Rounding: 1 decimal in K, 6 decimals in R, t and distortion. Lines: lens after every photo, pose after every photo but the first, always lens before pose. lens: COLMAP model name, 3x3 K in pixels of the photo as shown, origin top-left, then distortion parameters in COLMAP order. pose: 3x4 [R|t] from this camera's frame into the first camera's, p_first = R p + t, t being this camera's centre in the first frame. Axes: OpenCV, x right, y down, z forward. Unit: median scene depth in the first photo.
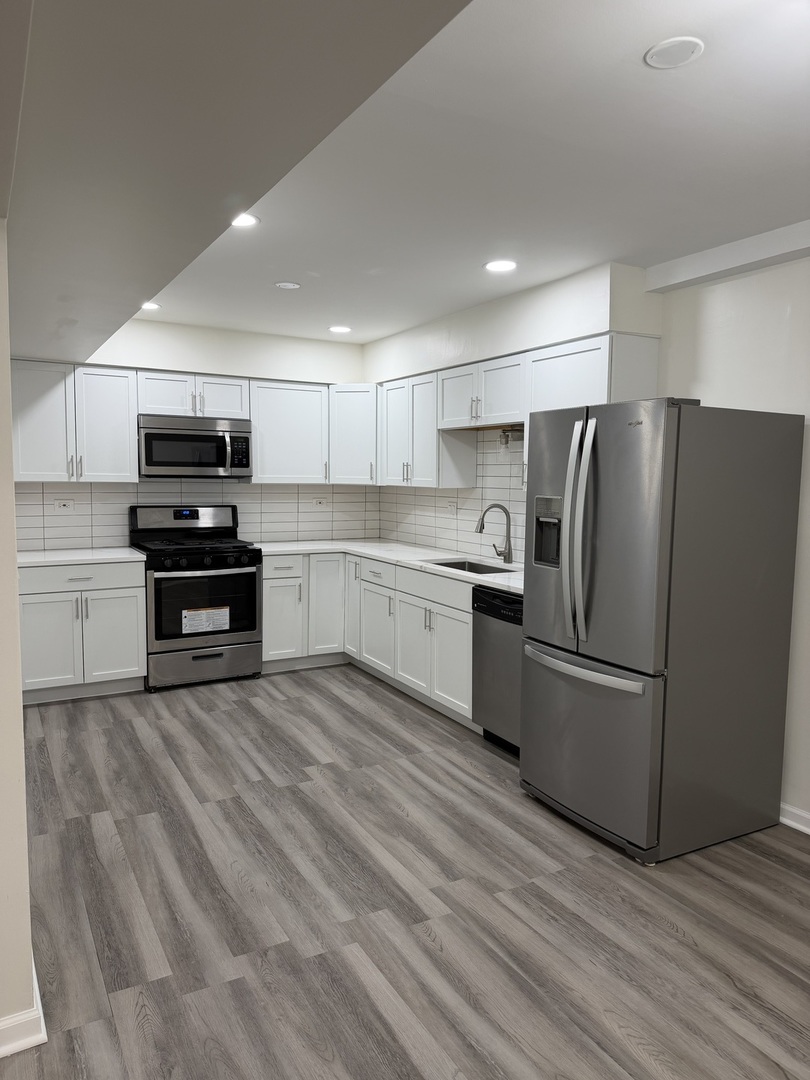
lens RADIAL K [[757.4, 0, 405.6], [0, 757.4, 539.7], [0, 0, 1]] dist [0.095790, -0.134741]
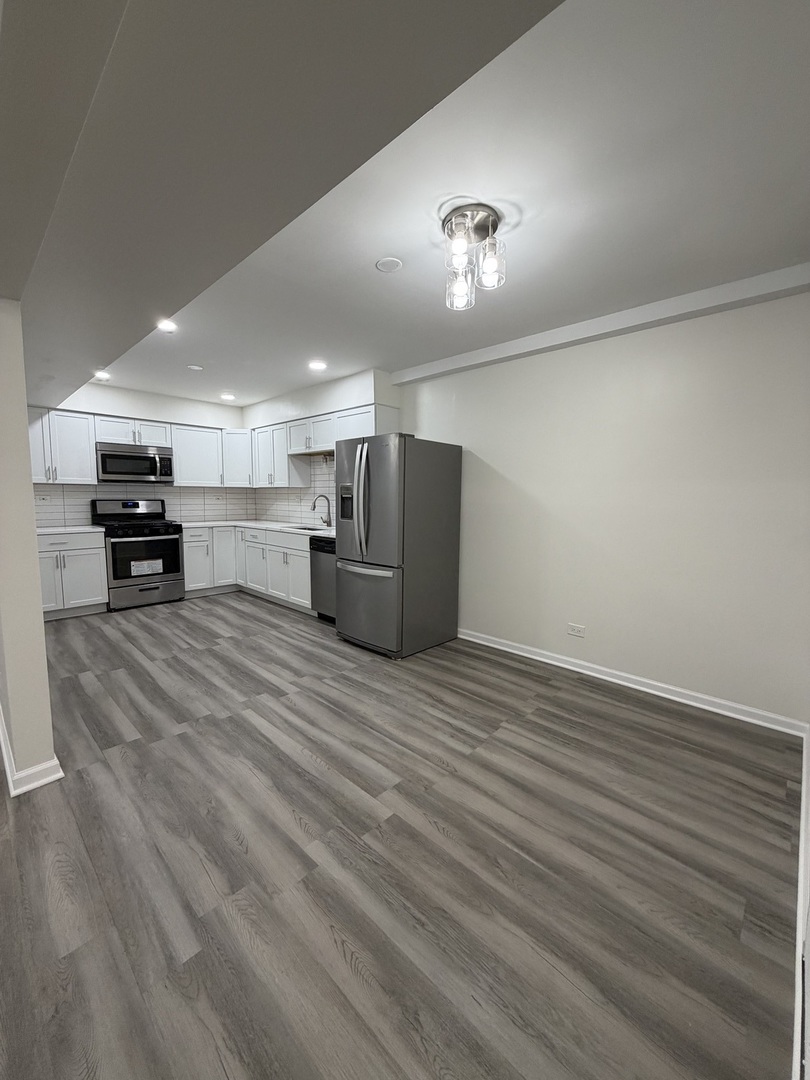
lens RADIAL K [[432.9, 0, 405.3], [0, 432.9, 536.9], [0, 0, 1]] dist [-0.000434, 0.000651]
pose [[0.956089, -0.031542, 0.291376, 0.004778], [0.028296, 0.999482, 0.015348, 0.060015], [-0.291709, -0.006430, 0.956486, -0.095970]]
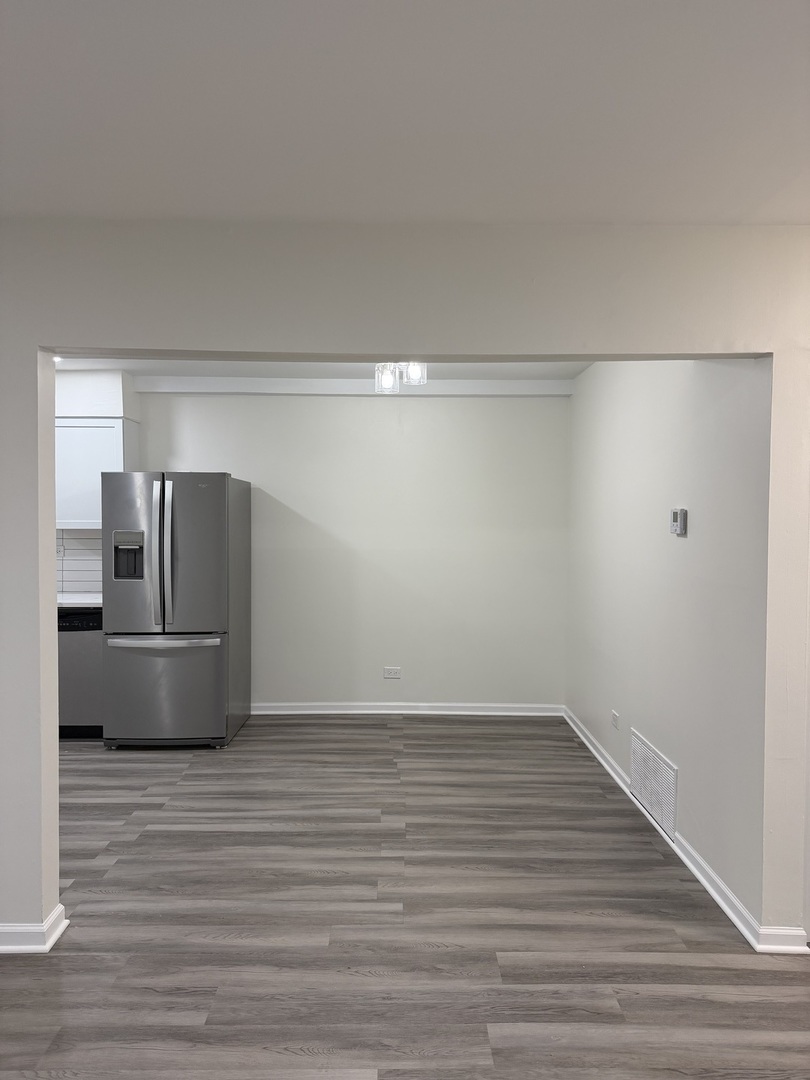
lens RADIAL K [[757.4, 0, 405.6], [0, 757.4, 539.7], [0, 0, 1]] dist [0.095790, -0.134741]
pose [[0.482525, -0.043169, 0.874818, -0.755172], [0.082502, 0.996584, 0.003671, -0.002324], [-0.871988, 0.070403, 0.484438, -0.150887]]
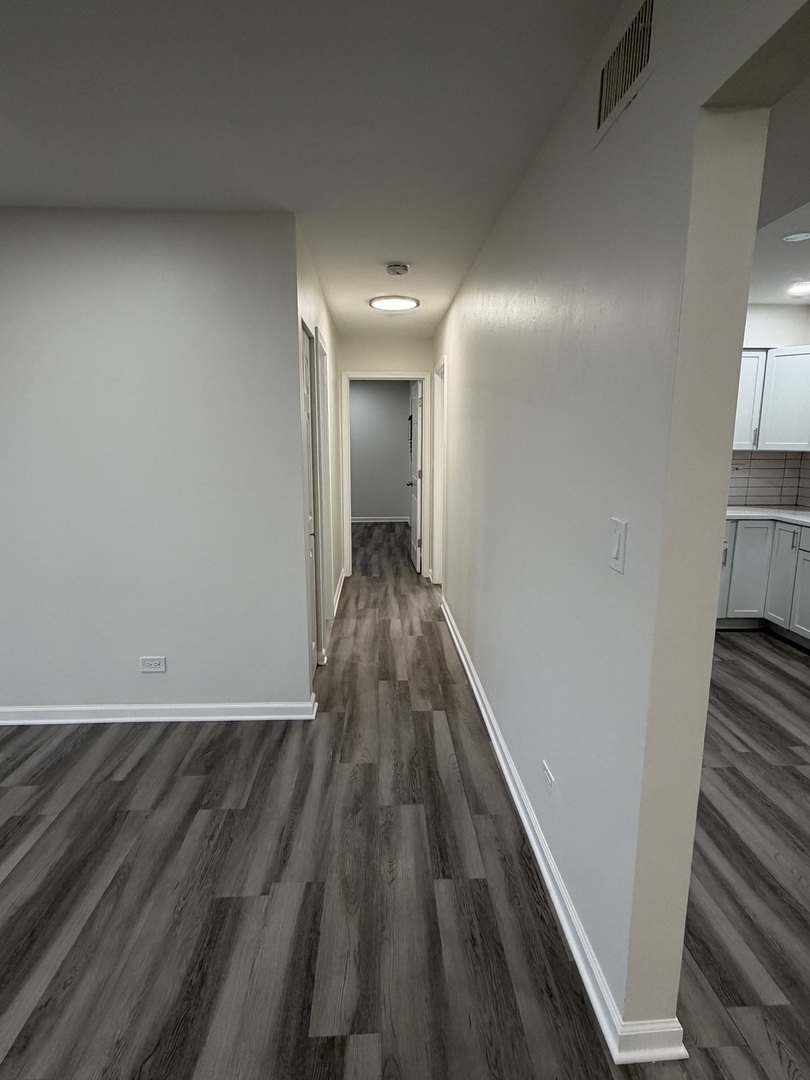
lens RADIAL K [[596.0, 0, 405.0], [0, 596.0, 540.0], [0, 0, 1]] dist [0.018896, 0.000264]
pose [[0.895470, 0.067677, -0.439947, -0.269429], [-0.034469, 0.995949, 0.083047, -0.009357], [0.443785, -0.059202, 0.894176, 0.126859]]
